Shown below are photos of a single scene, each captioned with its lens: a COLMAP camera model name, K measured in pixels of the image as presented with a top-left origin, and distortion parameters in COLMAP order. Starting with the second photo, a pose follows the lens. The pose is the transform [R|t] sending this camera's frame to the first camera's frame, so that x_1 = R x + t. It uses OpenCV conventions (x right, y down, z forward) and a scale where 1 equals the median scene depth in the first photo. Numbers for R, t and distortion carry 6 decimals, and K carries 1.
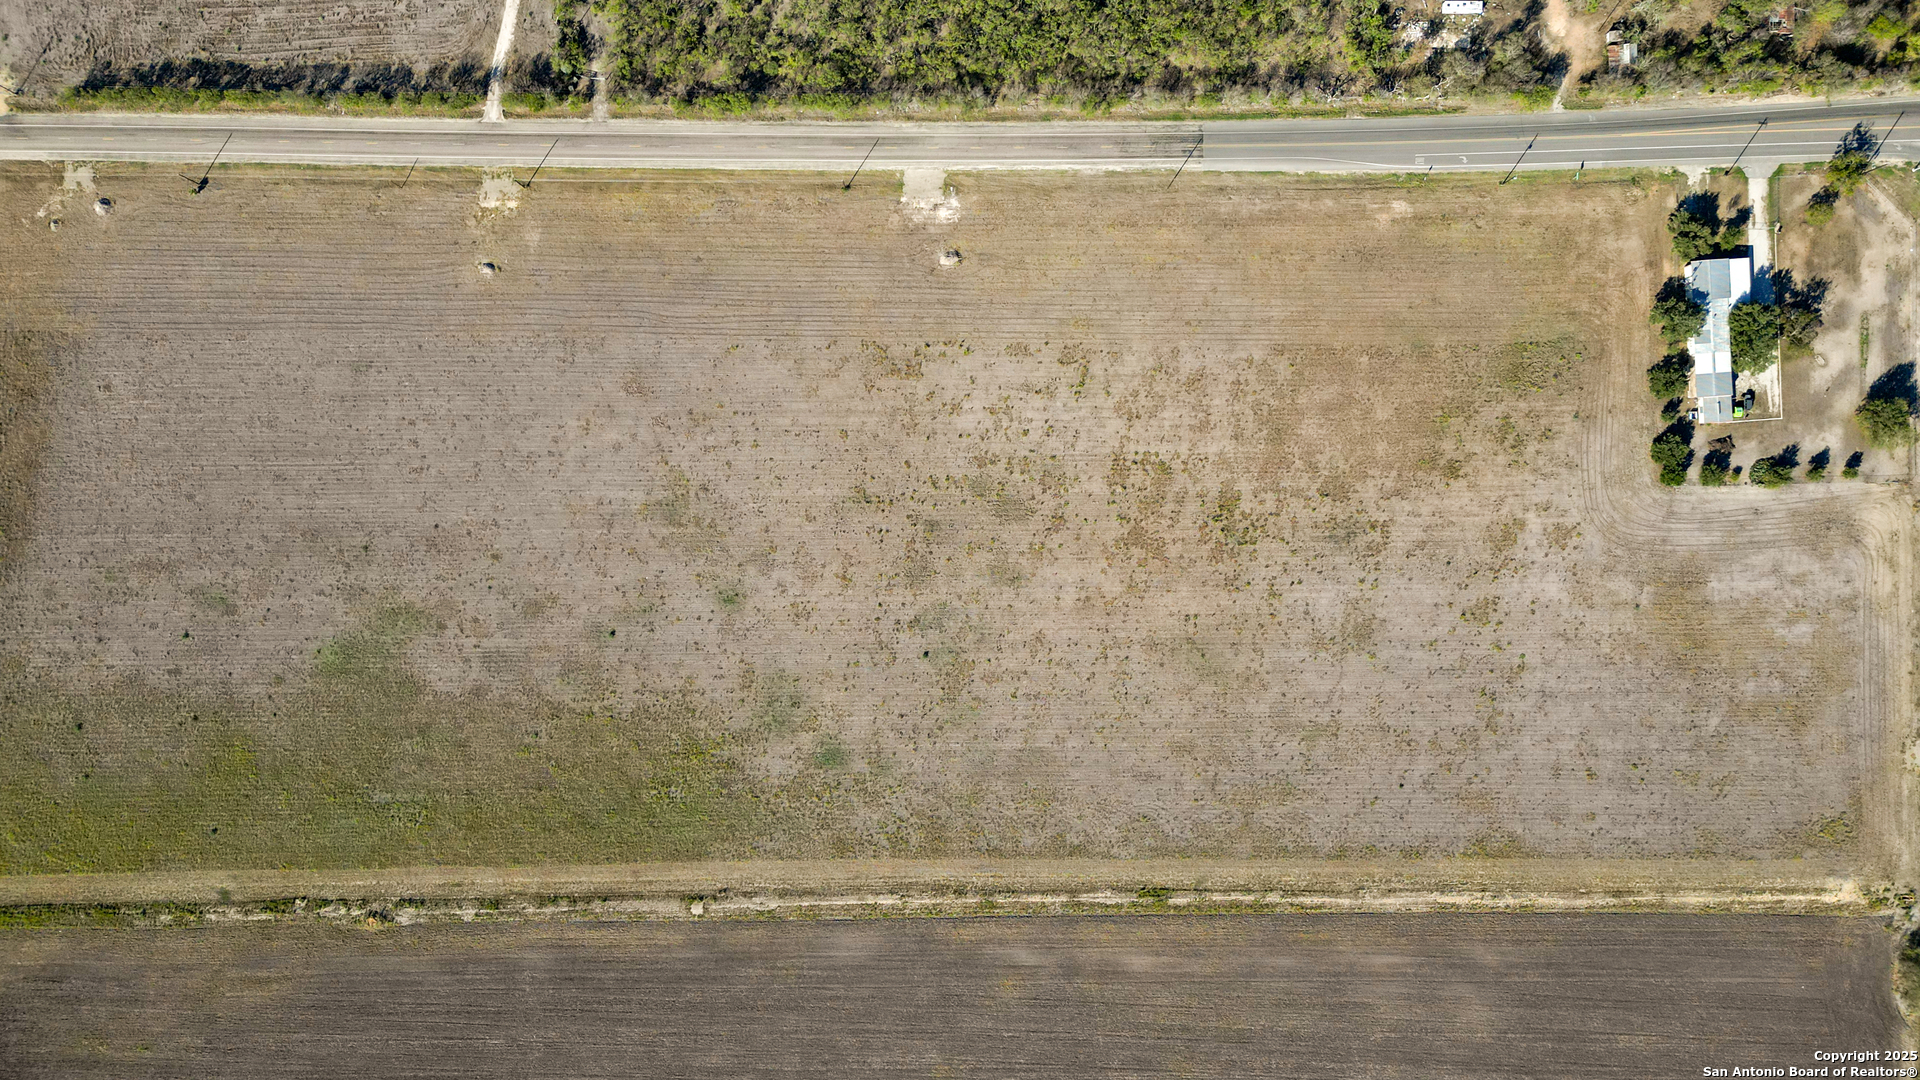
lens RADIAL K [[1352.5, 0, 960.0], [0, 1352.5, 540.0], [0, 0, 1]] dist [0.083212, -0.052996]
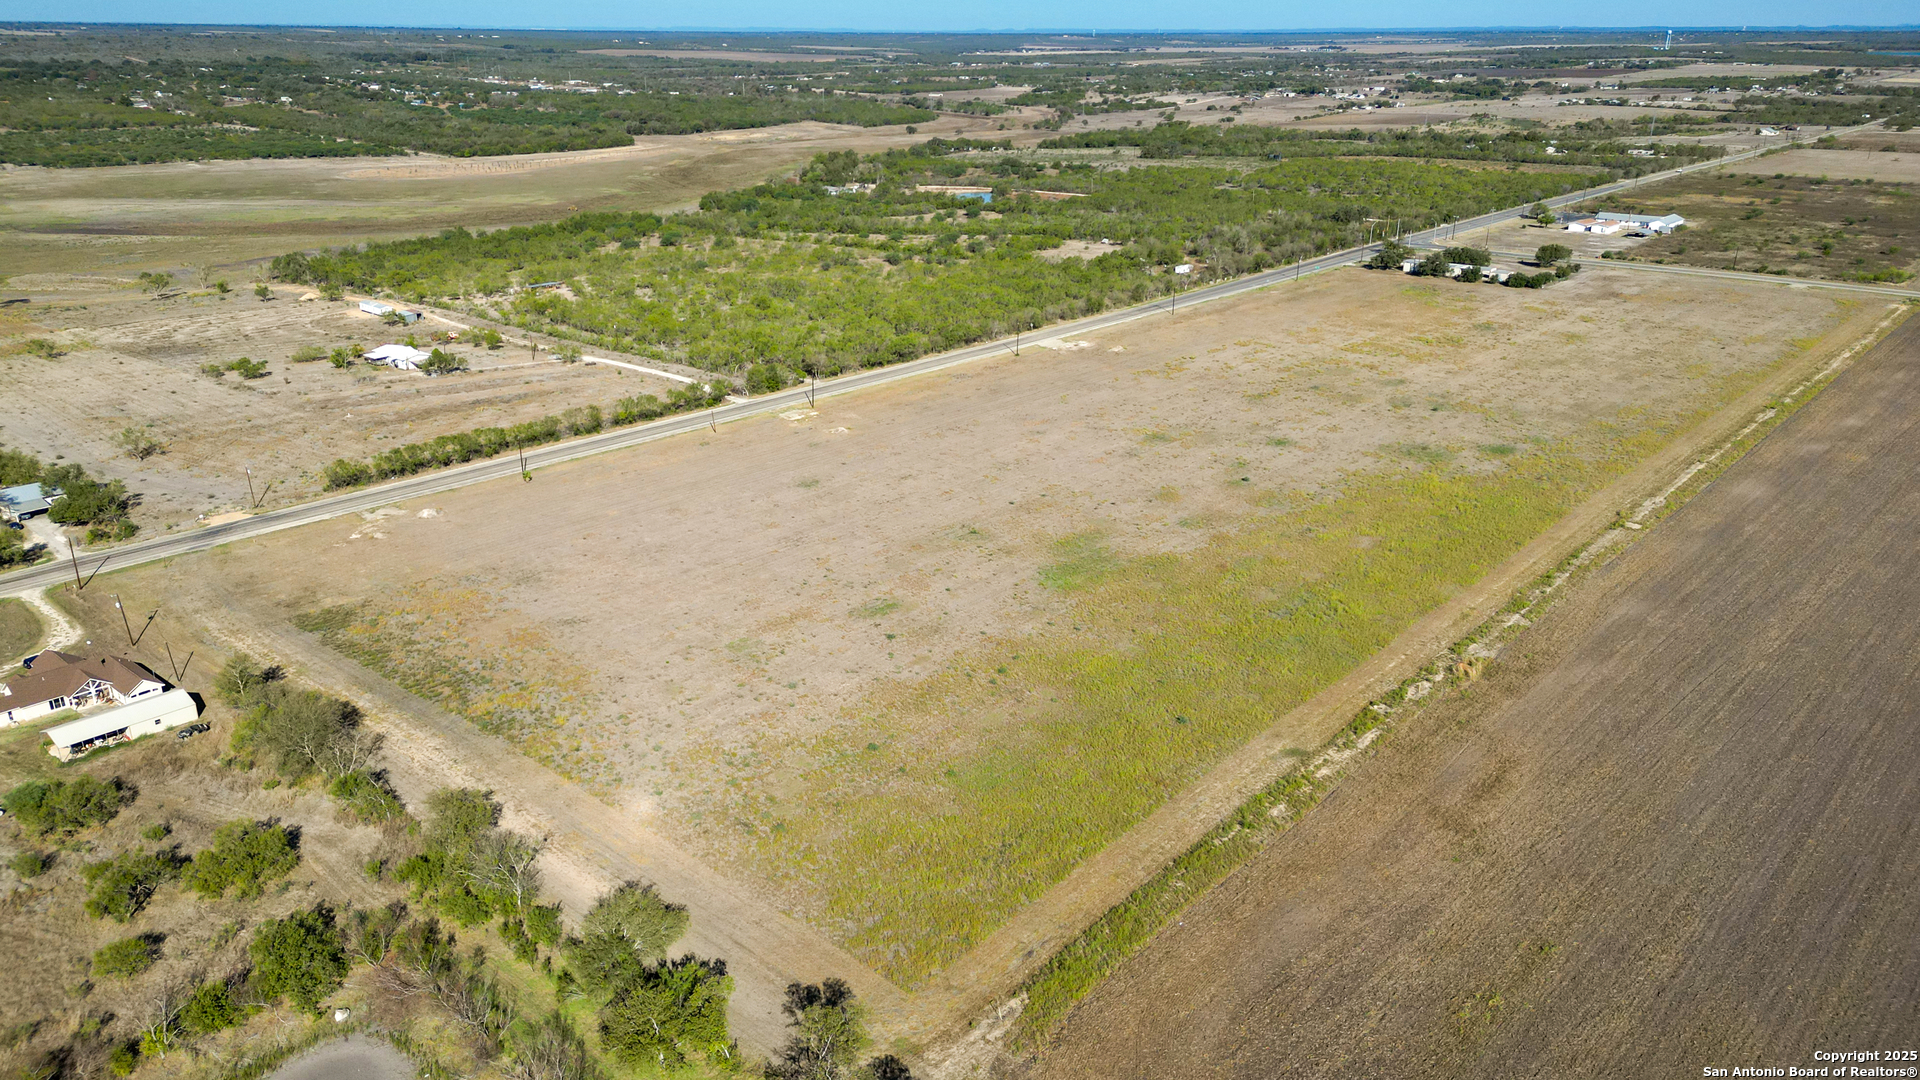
lens RADIAL K [[1352.5, 0, 960.0], [0, 1352.5, 540.0], [0, 0, 1]] dist [0.083212, -0.052996]
pose [[0.669752, -0.240609, 0.702524, -0.972686], [0.742563, 0.224263, -0.631115, 0.475822], [-0.005699, 0.944359, 0.328868, 0.768408]]
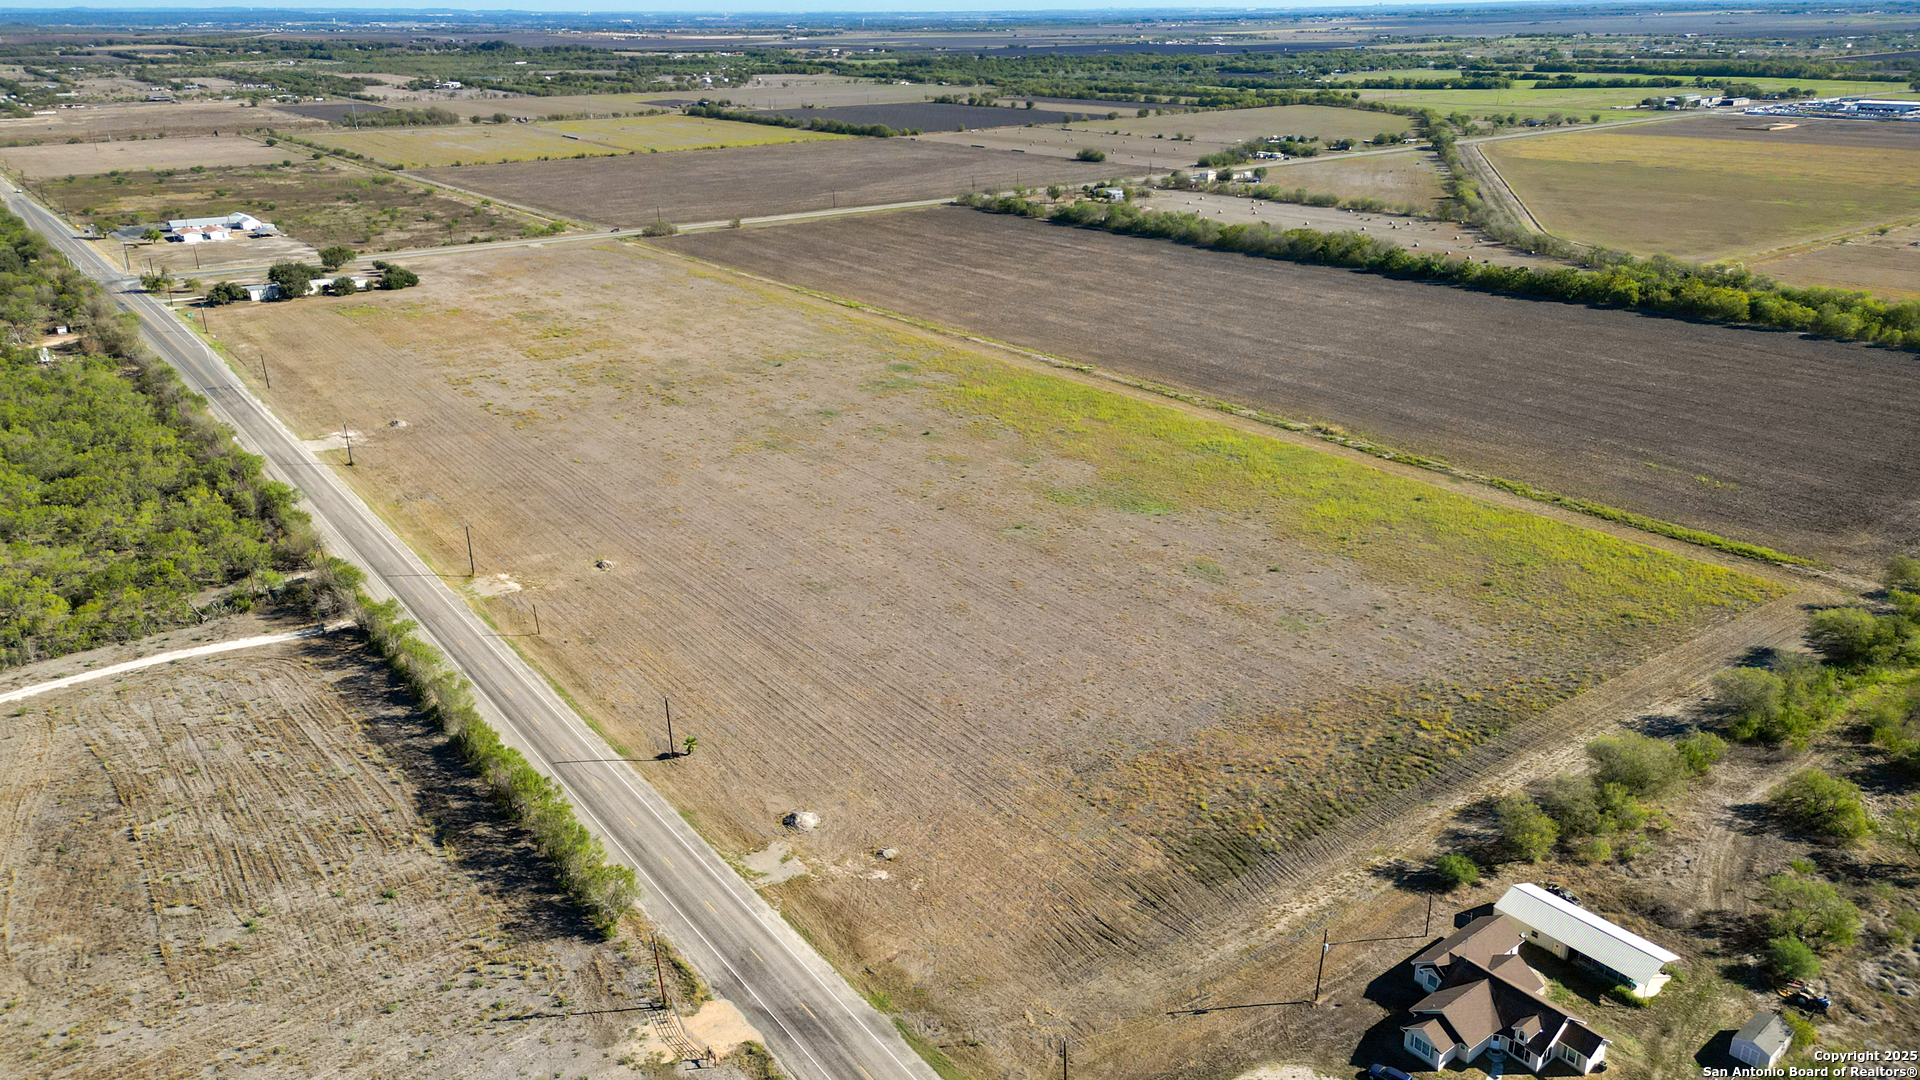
lens RADIAL K [[1377.0, 0, 960.0], [0, 1377.0, 540.0], [0, 0, 1]] dist [0.083898, -0.052691]
pose [[-0.592776, -0.264088, 0.760838, -1.009995], [0.804623, -0.234797, 0.545391, -0.444269], [0.034611, 0.935483, 0.351673, 0.744490]]
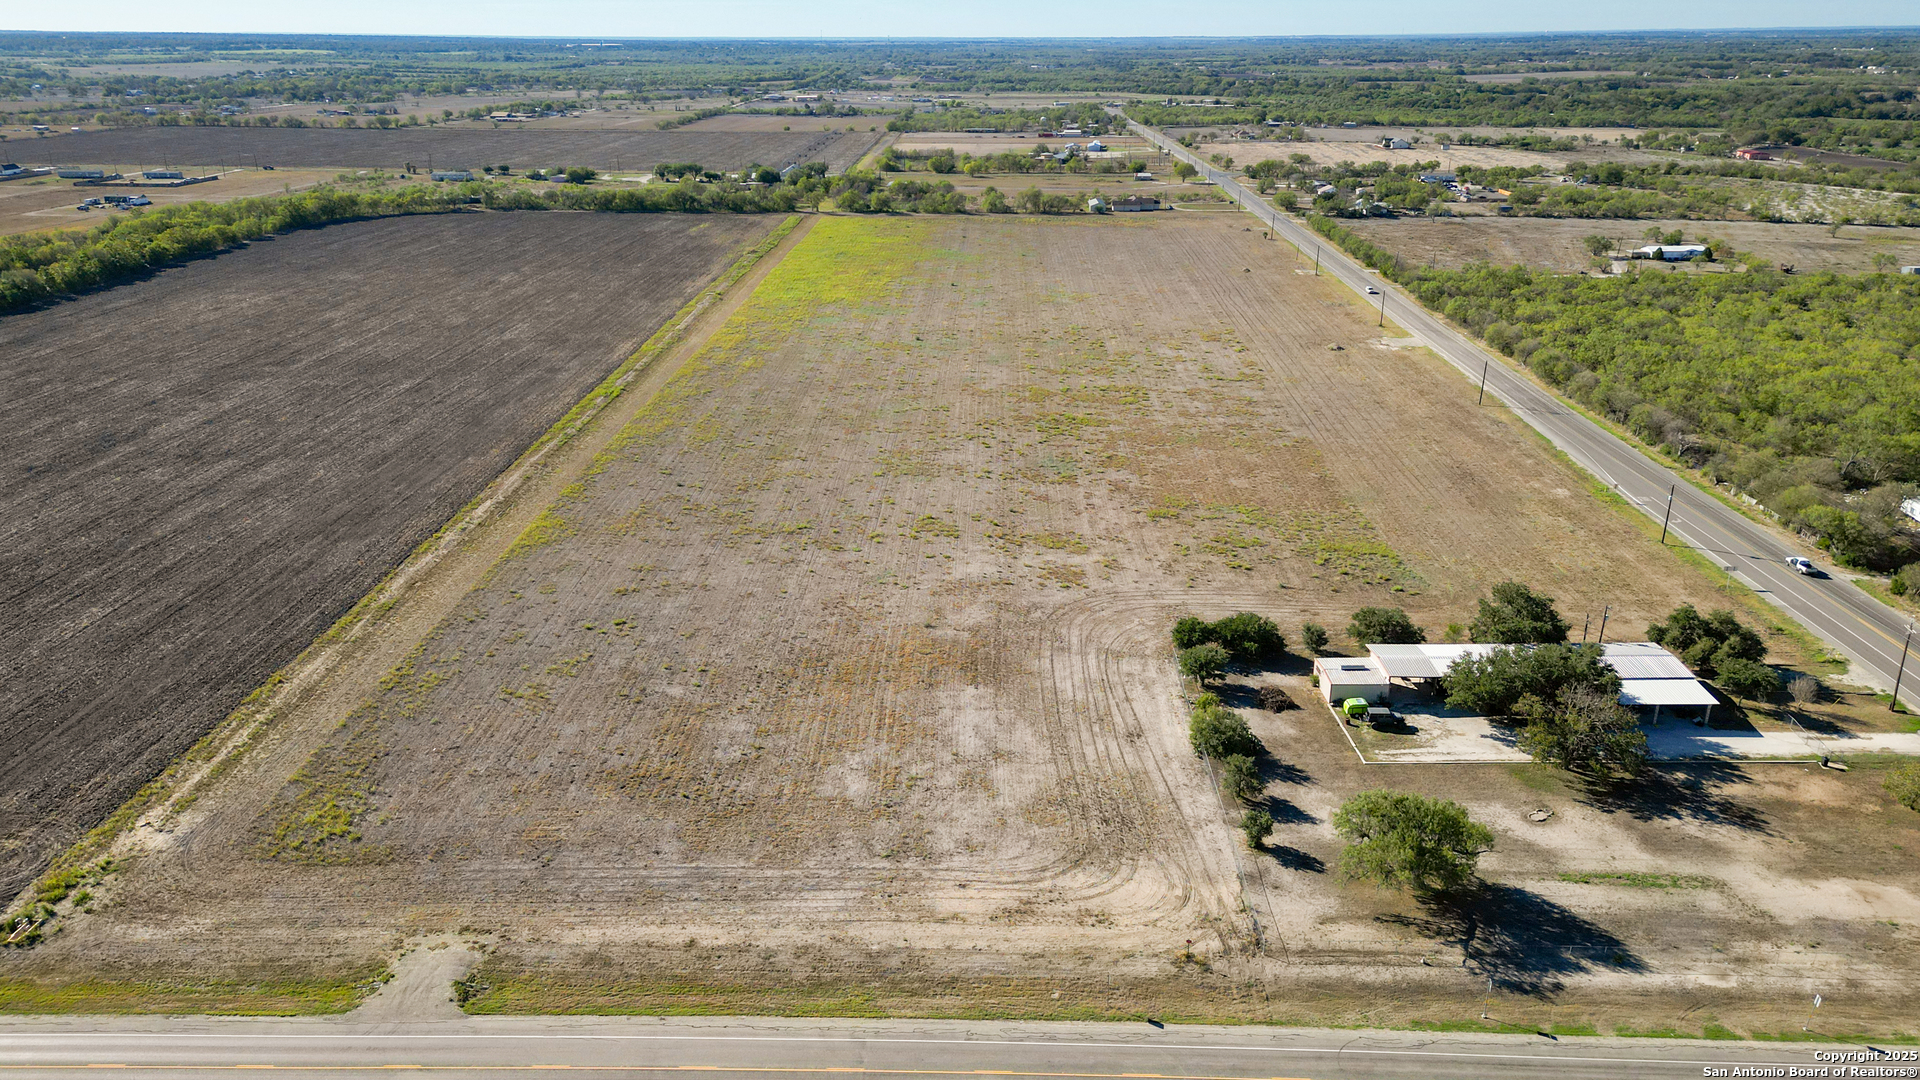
lens RADIAL K [[1364.7, 0, 965.4], [0, 1364.7, 537.7], [0, 0, 1]] dist [0.082324, -0.054883]
pose [[-0.033078, 0.361340, -0.931847, 0.946393], [-0.999389, -0.022511, 0.026747, 0.022500], [-0.011312, 0.932163, 0.361863, 0.778017]]
